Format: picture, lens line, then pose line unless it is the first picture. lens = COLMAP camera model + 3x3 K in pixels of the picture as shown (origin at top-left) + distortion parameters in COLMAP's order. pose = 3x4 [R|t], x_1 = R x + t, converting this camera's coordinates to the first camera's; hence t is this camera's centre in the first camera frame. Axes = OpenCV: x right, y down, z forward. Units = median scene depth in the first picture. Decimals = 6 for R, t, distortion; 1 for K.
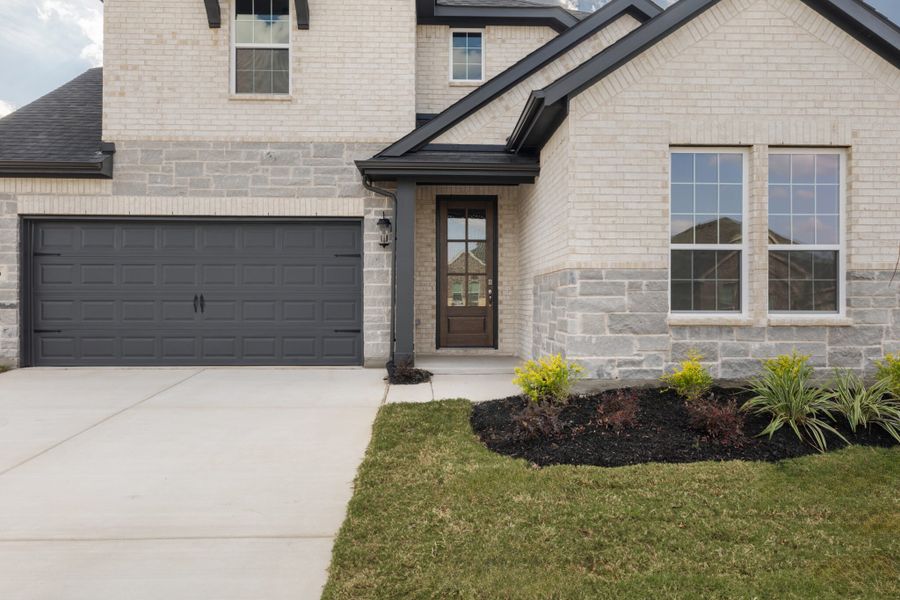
lens RADIAL K [[598.4, 0, 447.9], [0, 598.4, 298.2], [0, 0, 1]] dist [-0.008050, -0.002354]
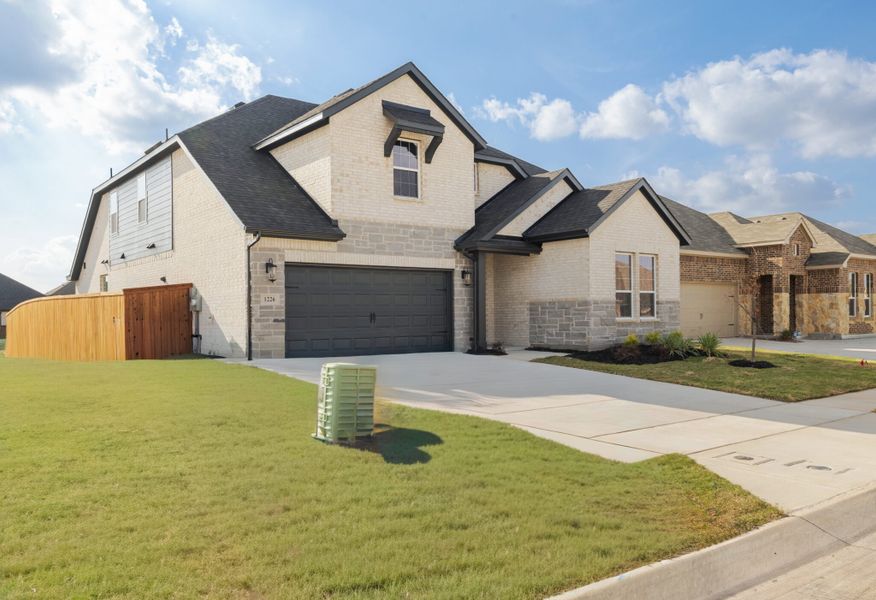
lens RADIAL K [[683.4, 0, 437.4], [0, 683.4, 301.4], [0, 0, 1]] dist [-0.001698, -0.000188]
pose [[0.811462, 0.000581, 0.584405, -1.427990], [0.009593, 0.999852, -0.014314, -0.007485], [-0.584326, 0.017221, 0.811336, -0.678102]]
